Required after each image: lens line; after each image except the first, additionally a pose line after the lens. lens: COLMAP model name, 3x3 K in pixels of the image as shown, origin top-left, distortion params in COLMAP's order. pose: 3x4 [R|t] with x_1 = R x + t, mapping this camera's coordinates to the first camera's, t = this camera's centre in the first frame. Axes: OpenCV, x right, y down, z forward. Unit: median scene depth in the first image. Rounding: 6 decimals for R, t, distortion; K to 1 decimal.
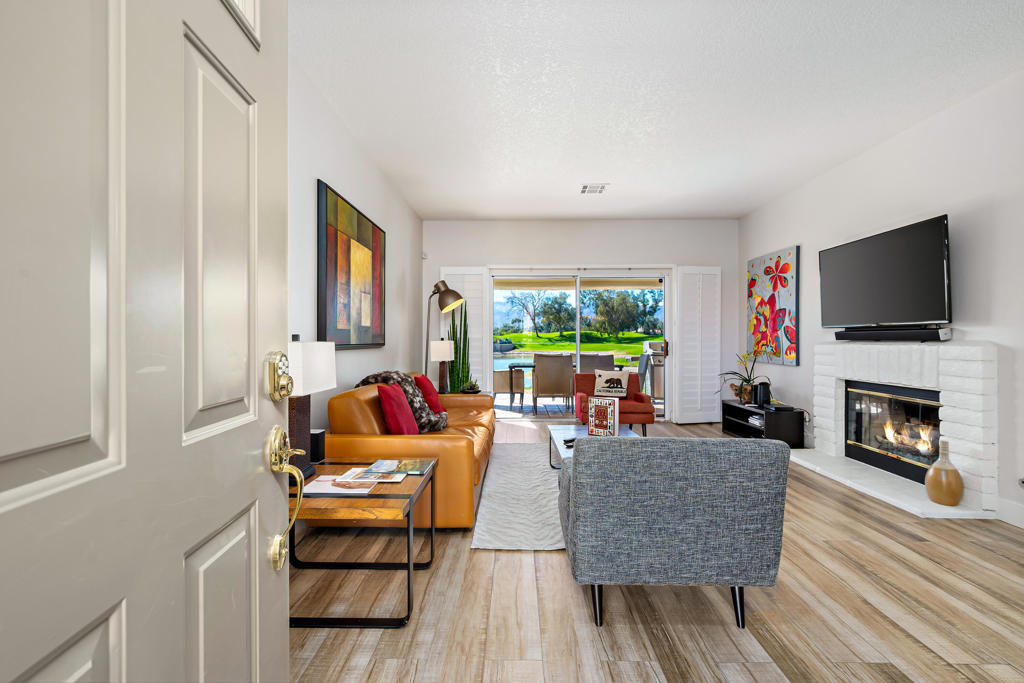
lens RADIAL K [[449.9, 0, 512.0], [0, 449.9, 341.5], [0, 0, 1]] dist [0.000270, 0.000151]
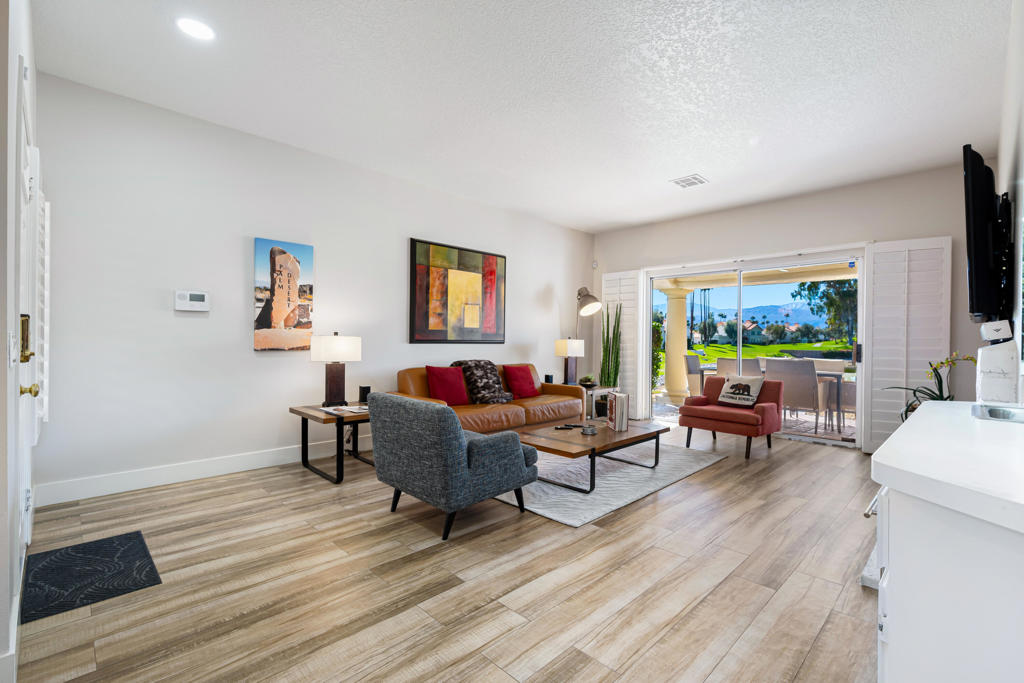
lens RADIAL K [[459.3, 0, 512.0], [0, 459.3, 341.5], [0, 0, 1]] dist [-0.000537, 0.000184]
pose [[0.711425, 0.011812, -0.702662, 1.008337], [-0.015108, 0.999885, 0.001512, 0.007633], [0.702599, 0.009540, 0.711522, 0.076272]]
